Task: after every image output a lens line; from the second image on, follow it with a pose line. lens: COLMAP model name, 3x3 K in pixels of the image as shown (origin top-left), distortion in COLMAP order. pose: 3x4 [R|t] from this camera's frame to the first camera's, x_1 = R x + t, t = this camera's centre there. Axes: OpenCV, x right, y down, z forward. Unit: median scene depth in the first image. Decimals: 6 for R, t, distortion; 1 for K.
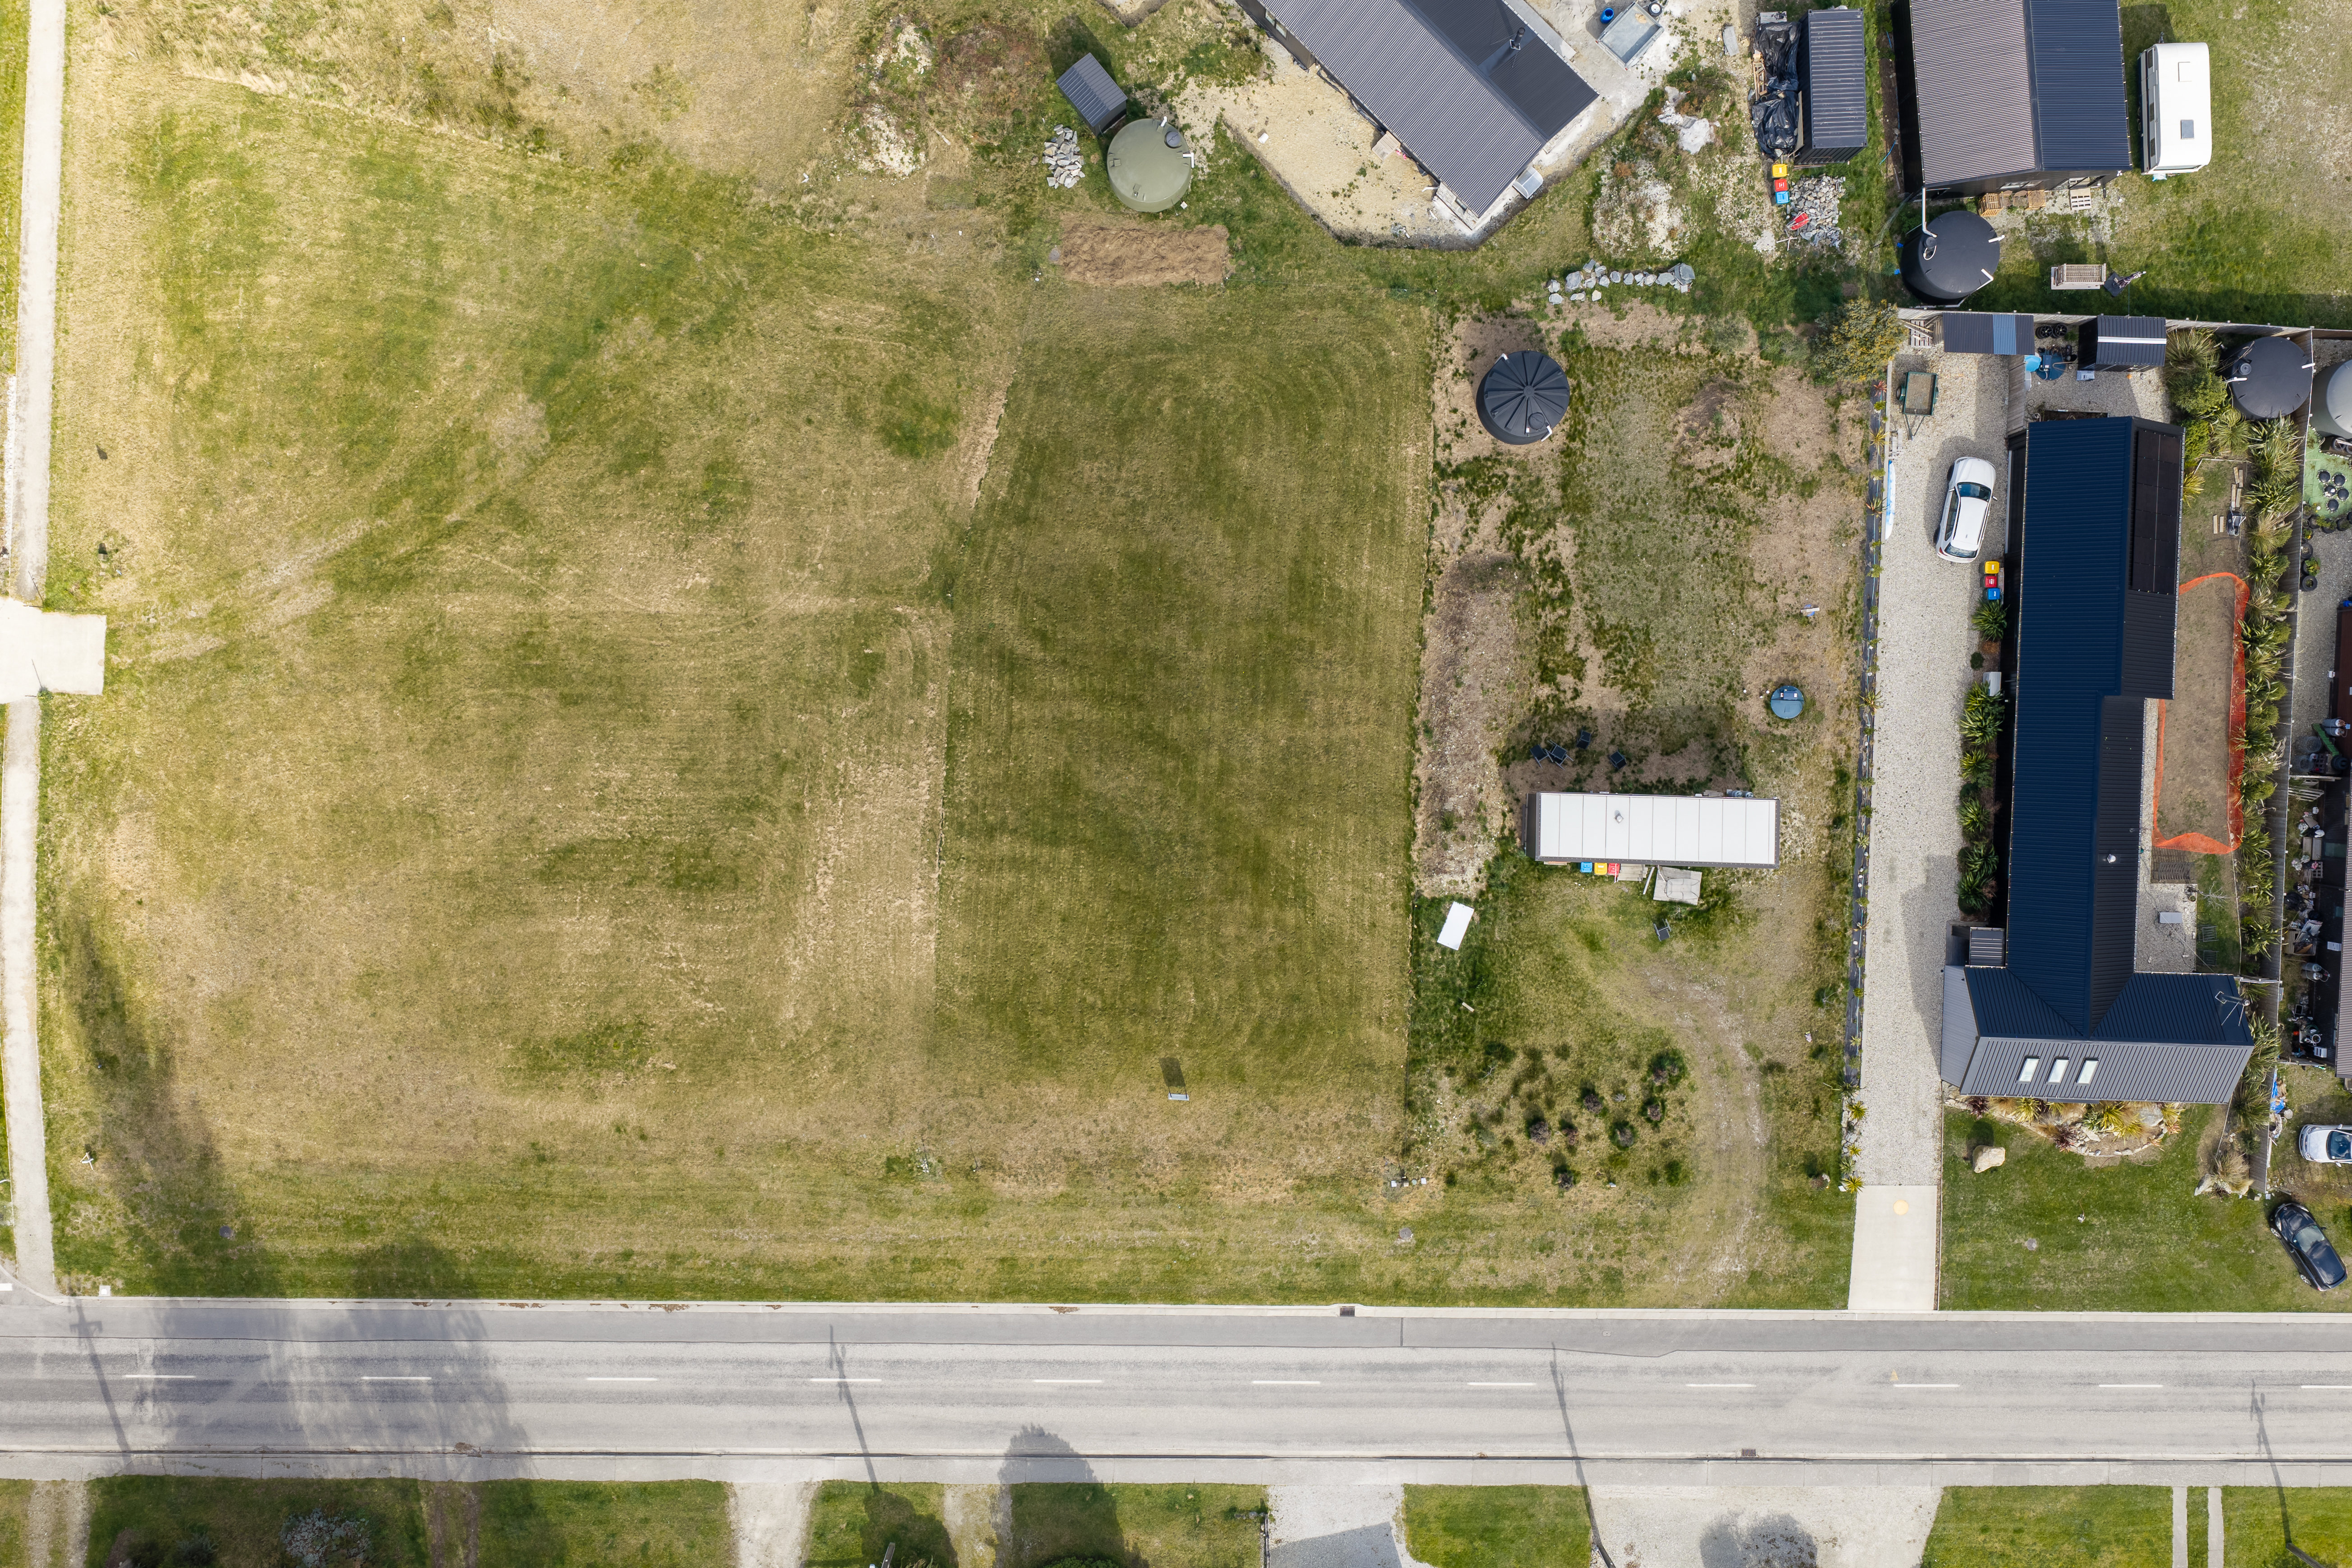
lens RADIAL K [[1963.4, 0, 1175.1], [0, 1963.4, 790.0], [0, 0, 1]] dist [0.022044, -0.009374]
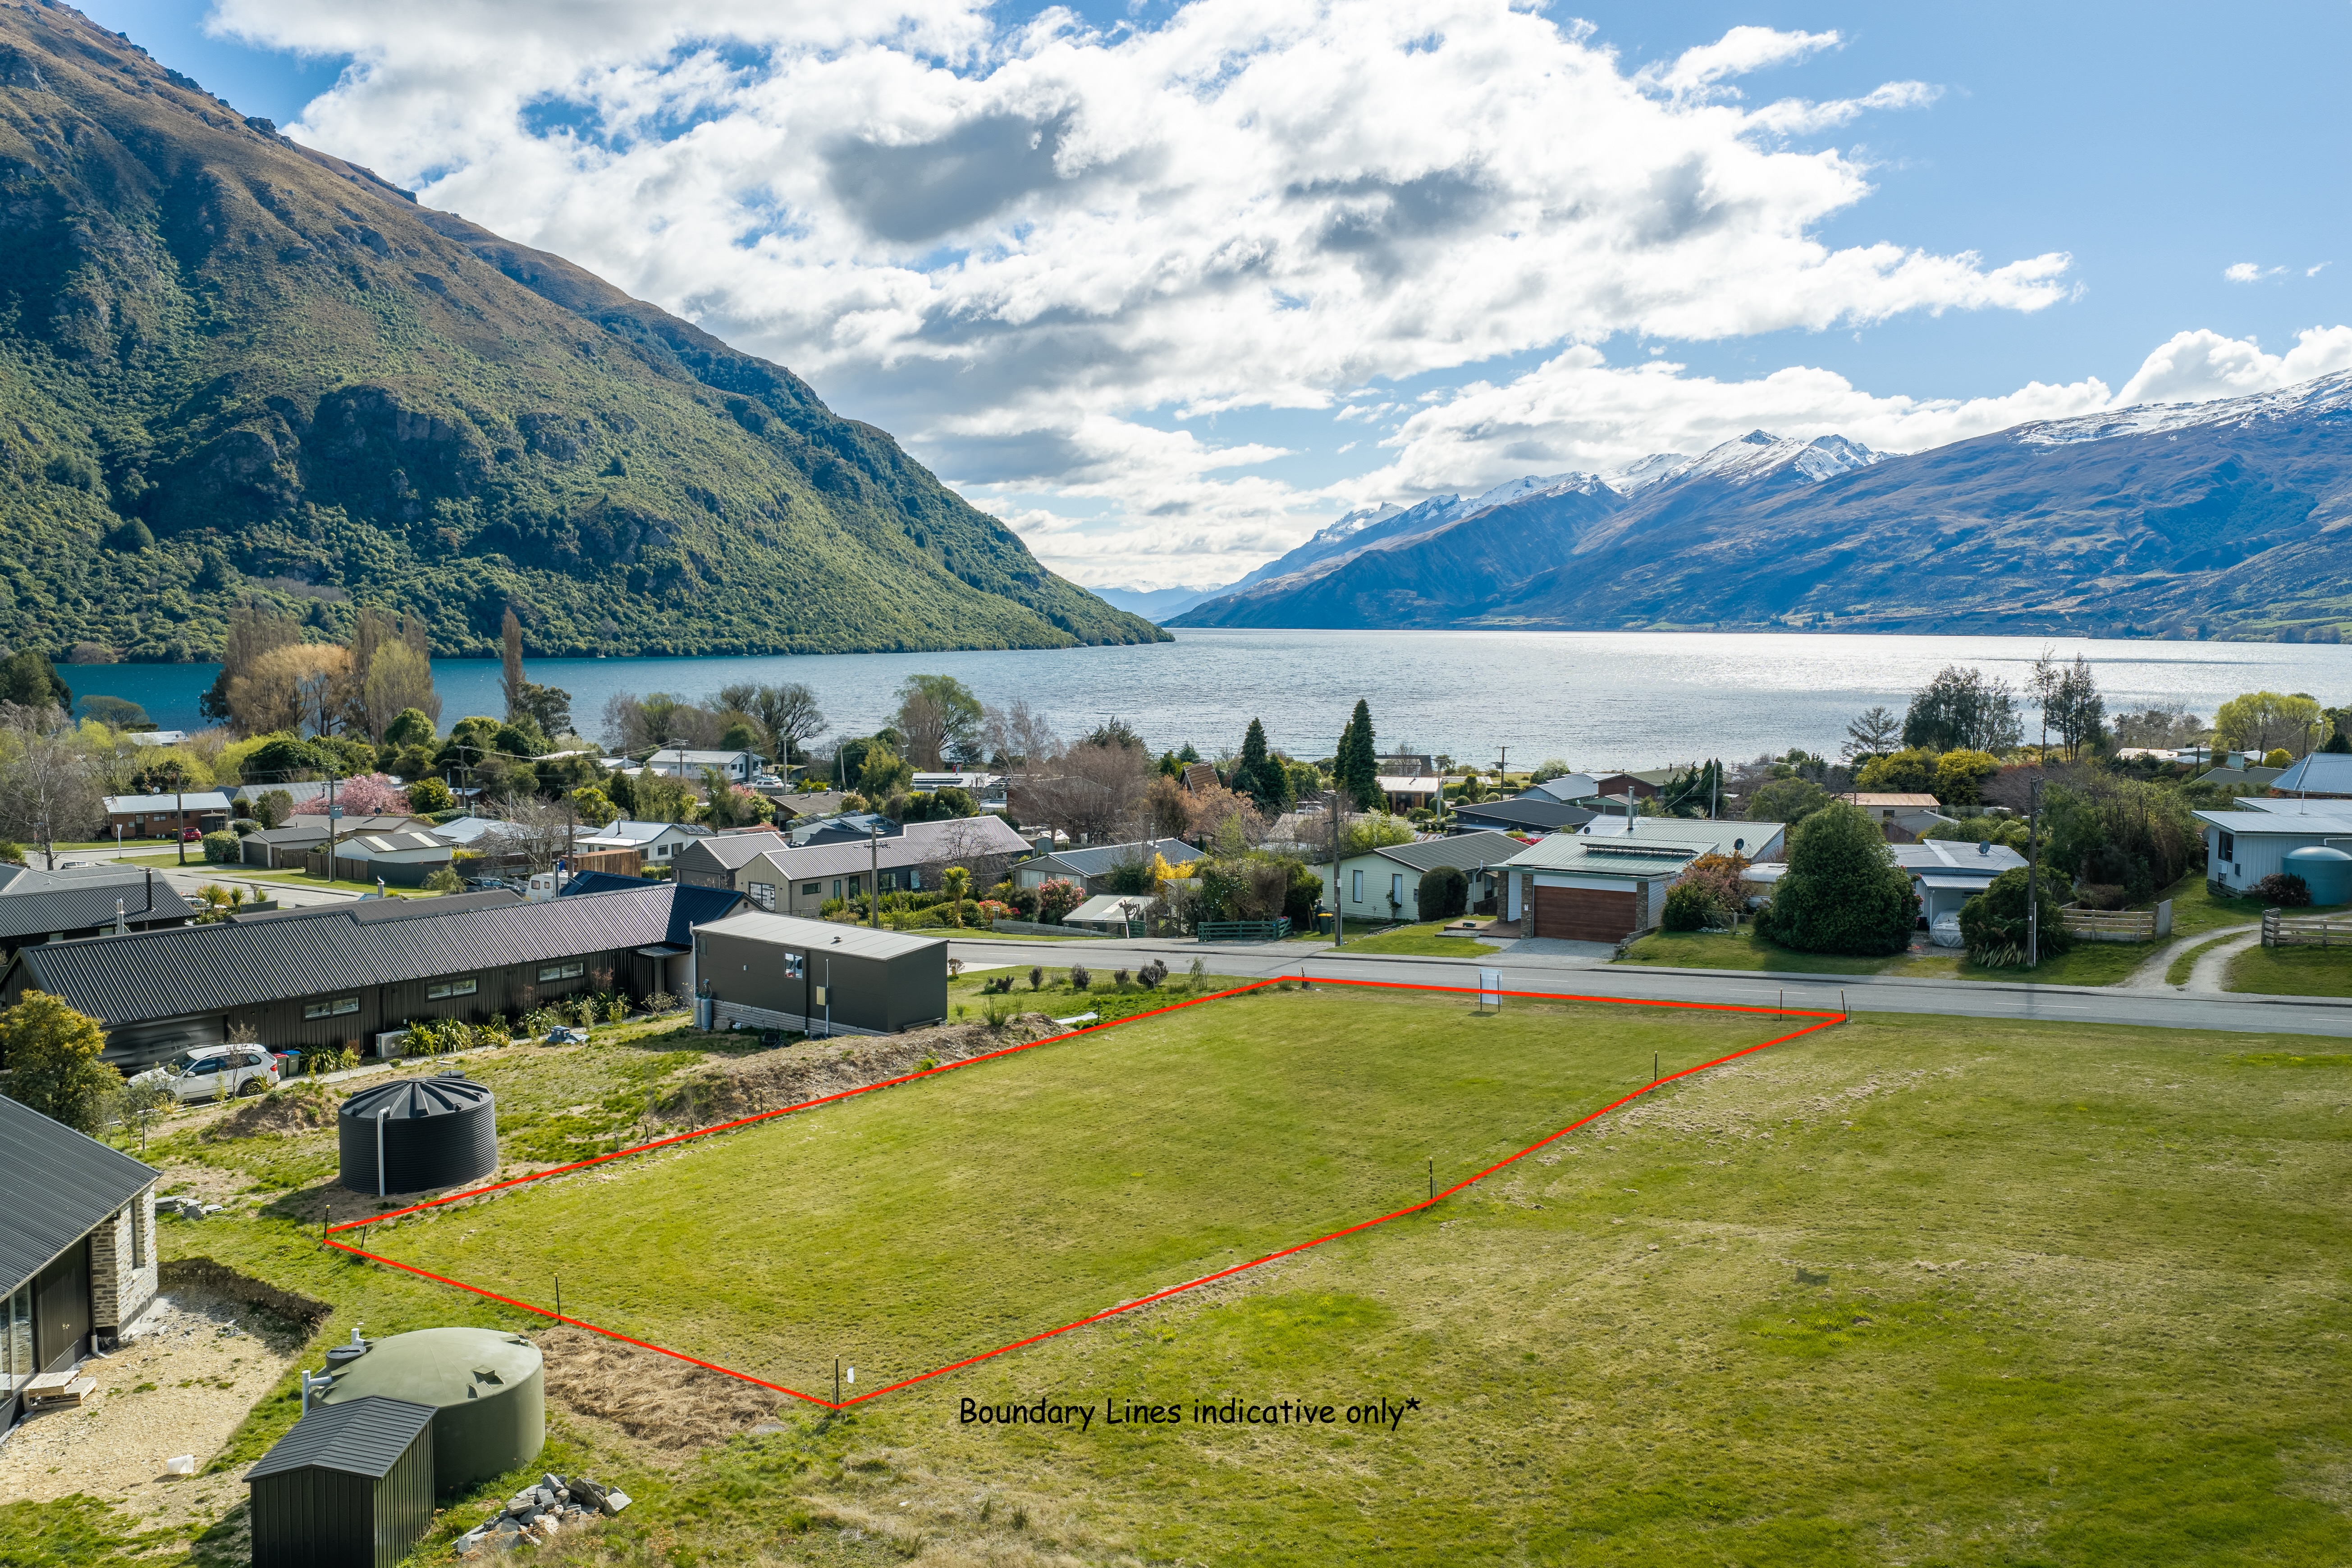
lens RADIAL K [[1950.1, 0, 1201.3], [0, 1950.1, 834.3], [0, 0, 1]] dist [-0.014306, -0.004526]
pose [[-0.808252, -0.059454, 0.585827, -0.347395], [0.588770, -0.096575, 0.802511, -0.517177], [0.008864, 0.993548, 0.113062, 0.839650]]
